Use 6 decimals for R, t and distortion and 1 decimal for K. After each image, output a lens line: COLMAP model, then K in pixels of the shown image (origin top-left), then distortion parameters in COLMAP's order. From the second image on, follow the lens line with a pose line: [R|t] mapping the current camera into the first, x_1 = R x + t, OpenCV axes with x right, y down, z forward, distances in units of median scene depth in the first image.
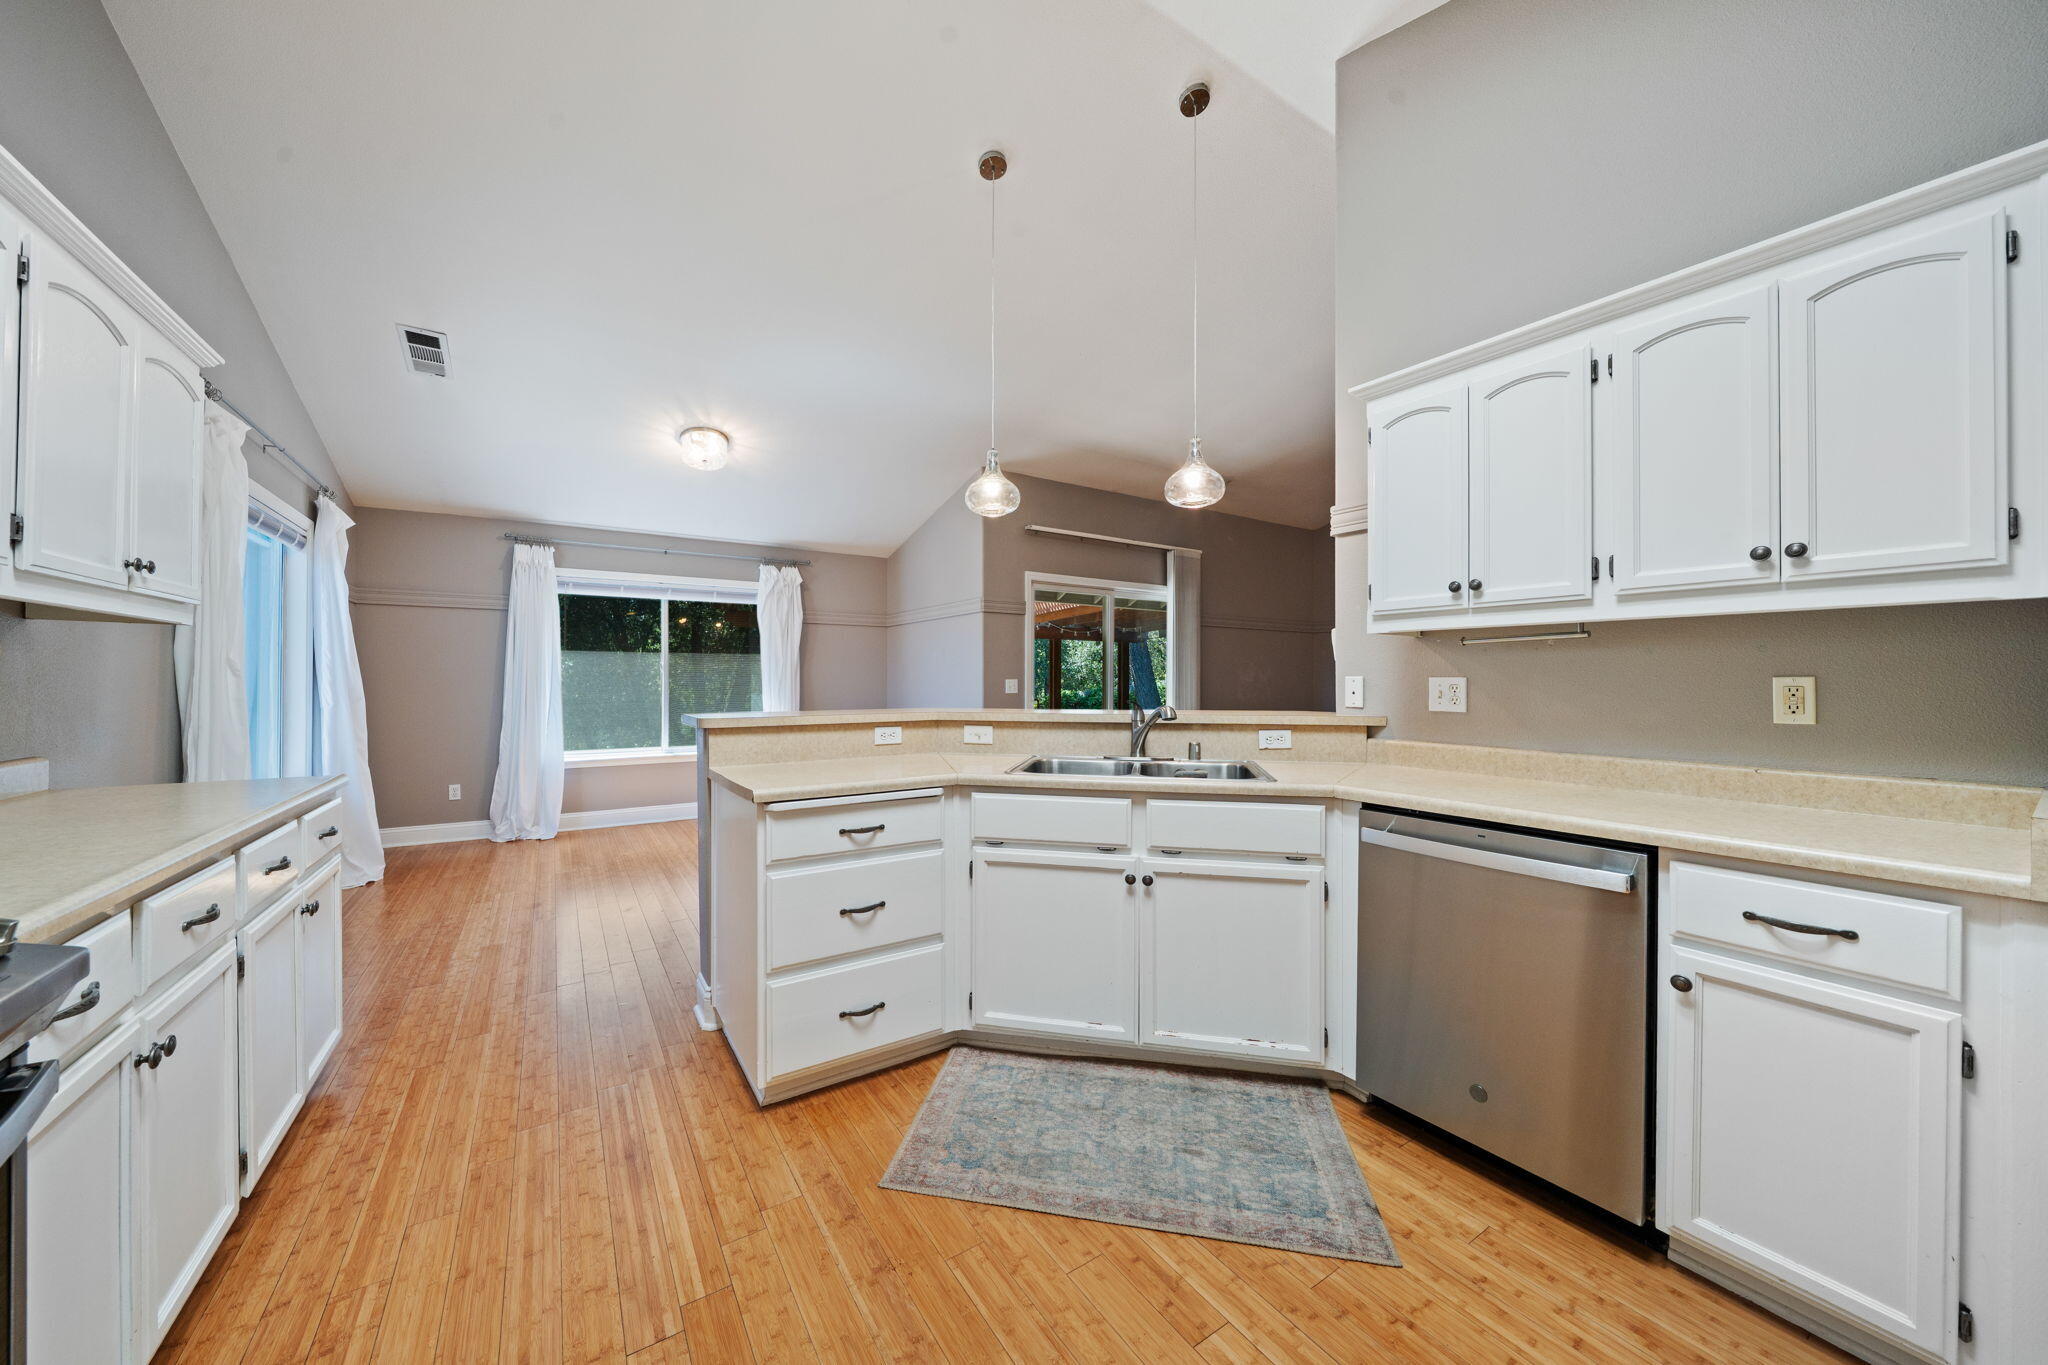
lens RADIAL K [[712.1, 0, 997.2], [0, 712.1, 680.1], [0, 0, 1]] dist [-0.005750, -0.000072]
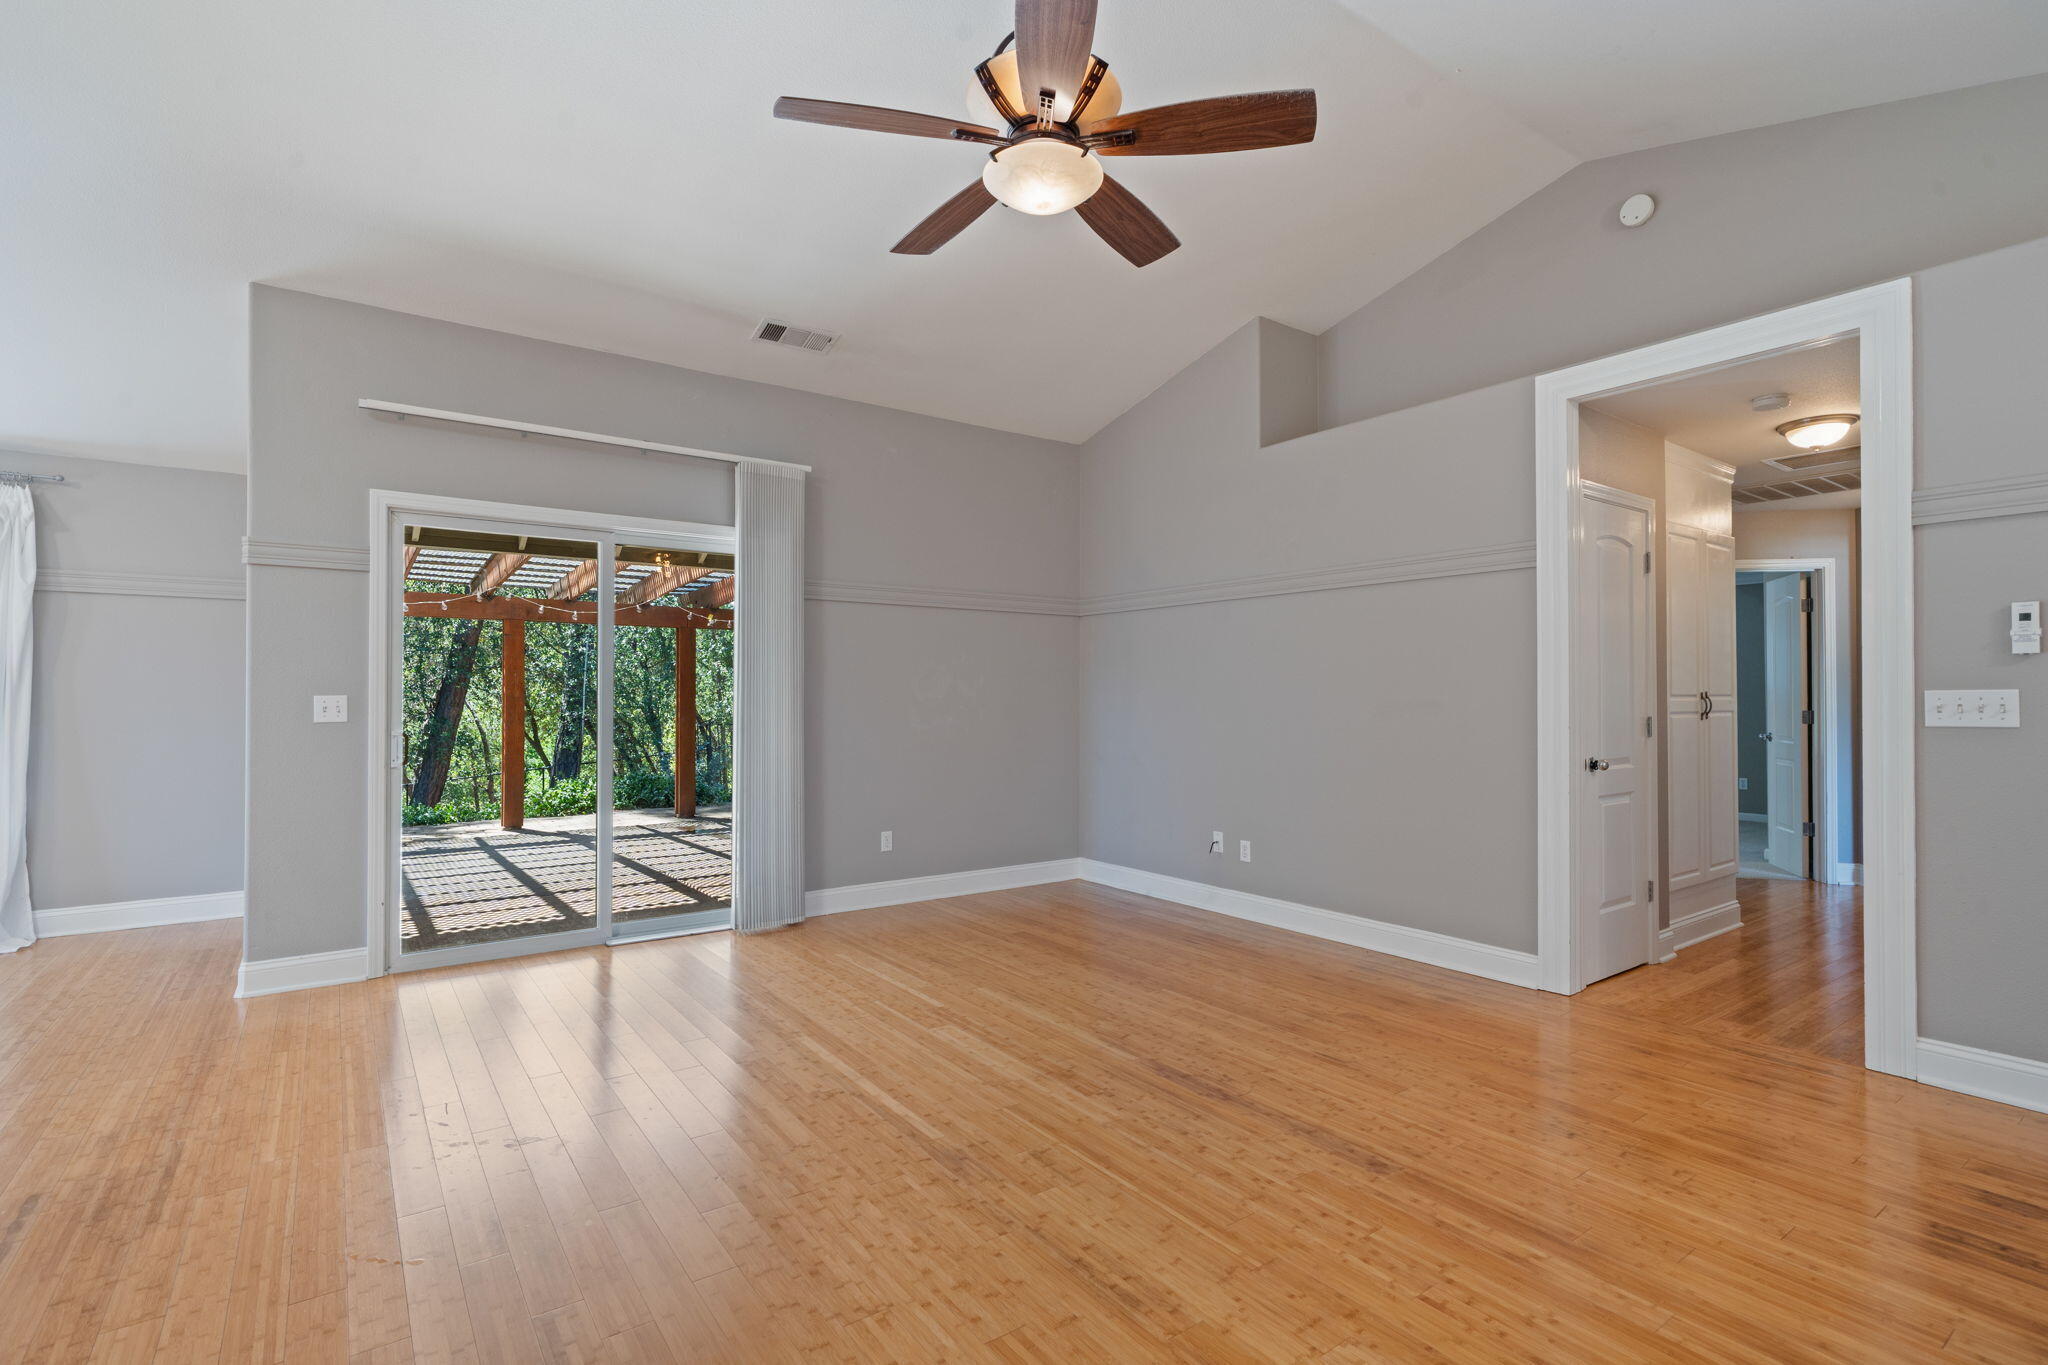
lens RADIAL K [[963.8, 0, 1023.2], [0, 963.8, 689.6], [0, 0, 1]] dist [-0.004486, -0.000206]
pose [[0.998540, -0.003500, 0.053902, 1.368831], [0.003601, 0.999992, -0.001786, -0.006823], [-0.053895, 0.001977, 0.998545, 0.758394]]
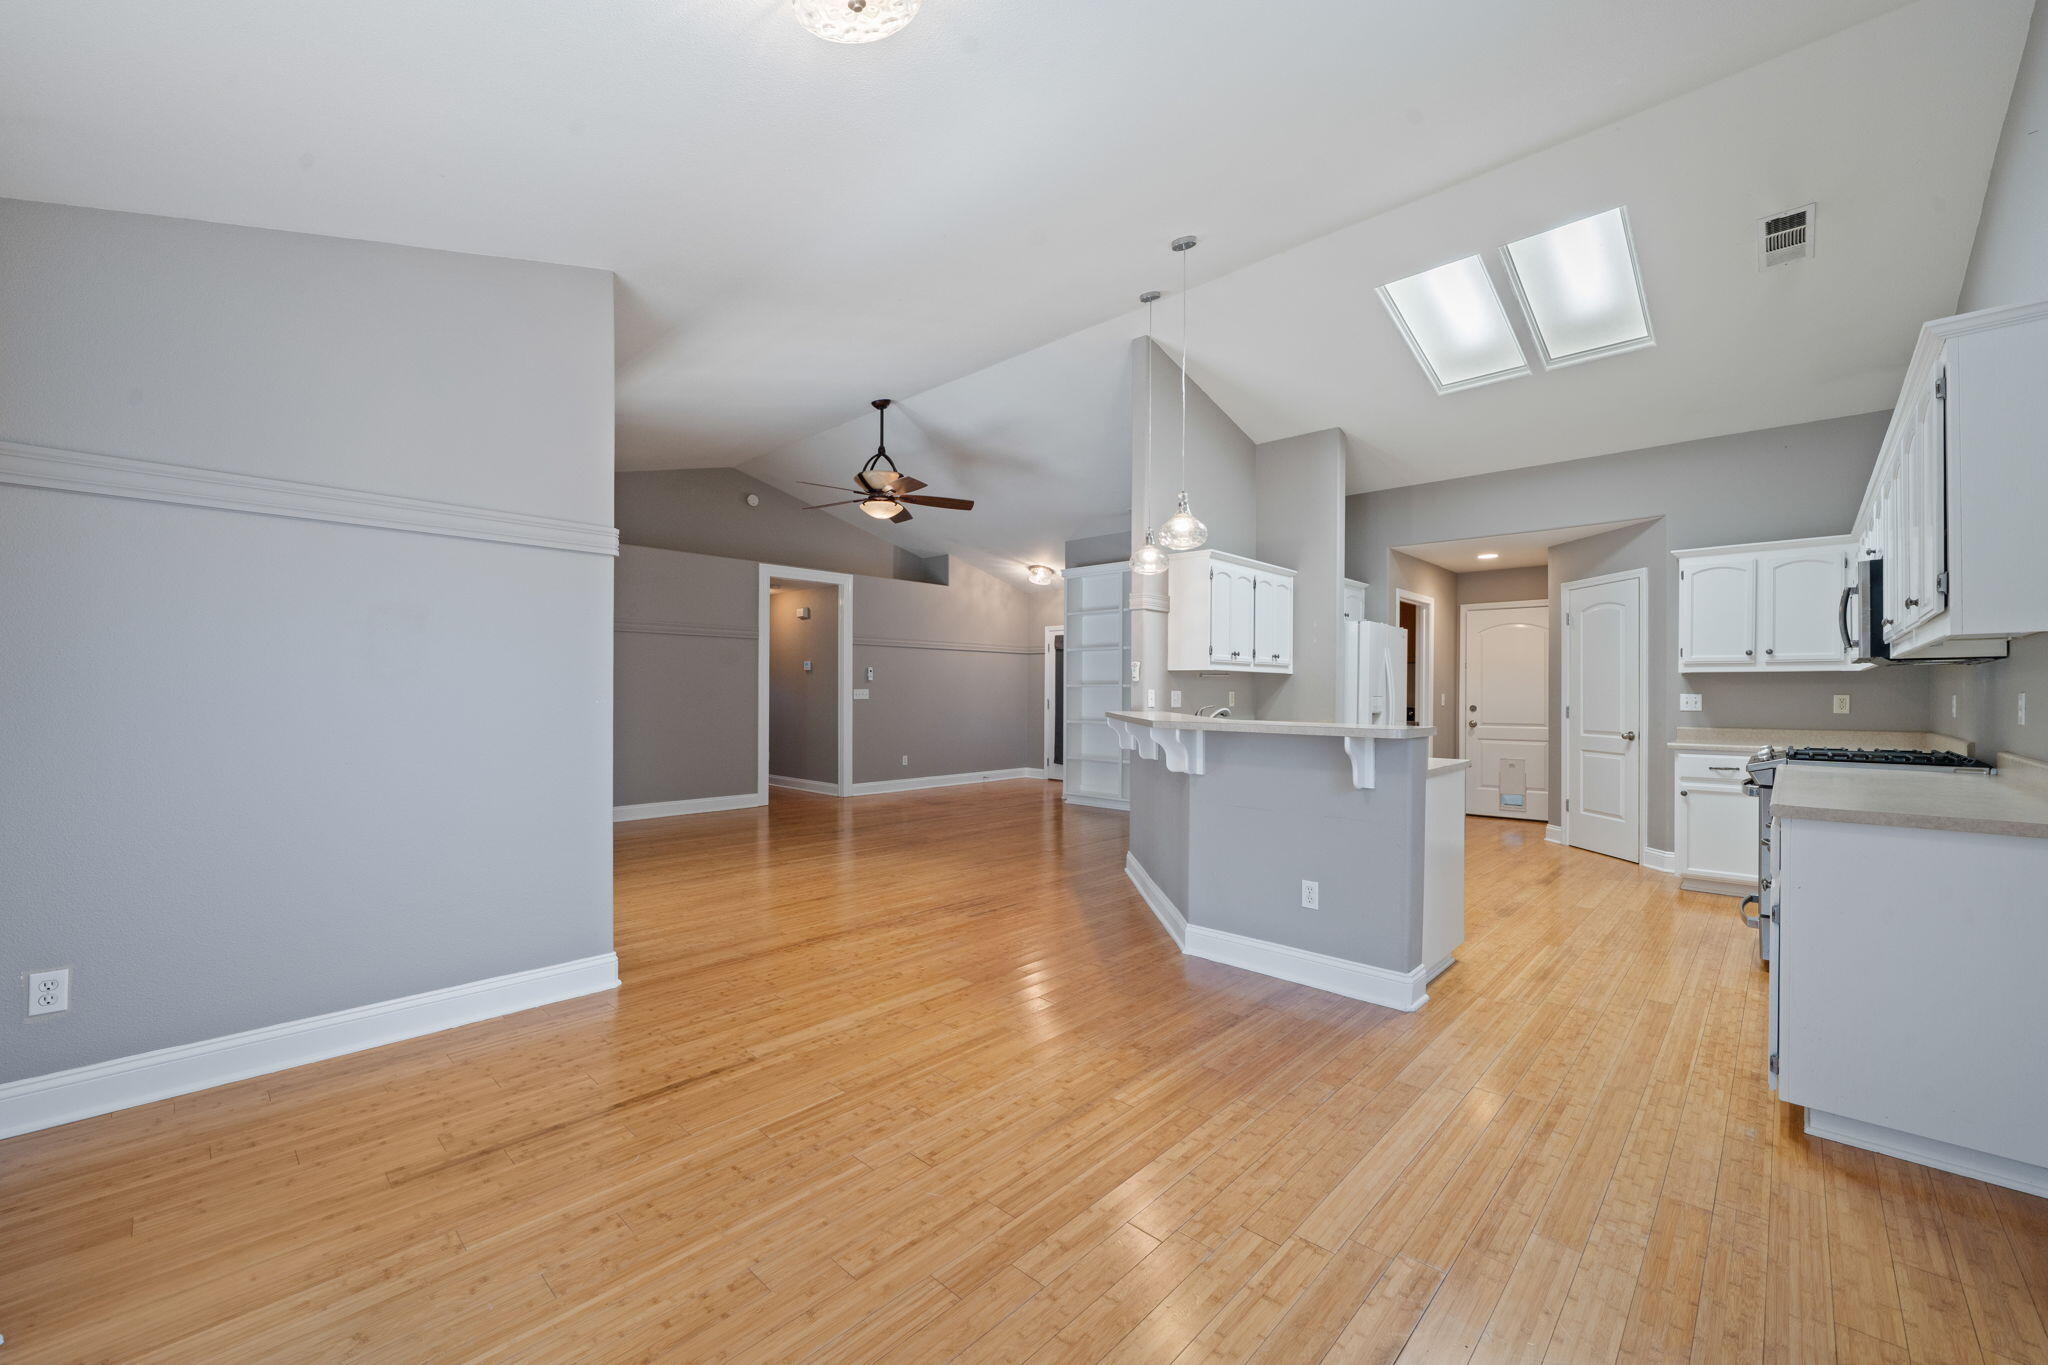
lens RADIAL K [[806.2, 0, 1029.9], [0, 806.2, 694.2], [0, 0, 1]] dist [0.001141, -0.000258]
pose [[-0.252835, -0.004945, 0.967497, -1.809568], [-0.008888, 0.999957, 0.002788, 0.003946], [-0.967469, -0.007894, -0.252868, 2.345262]]
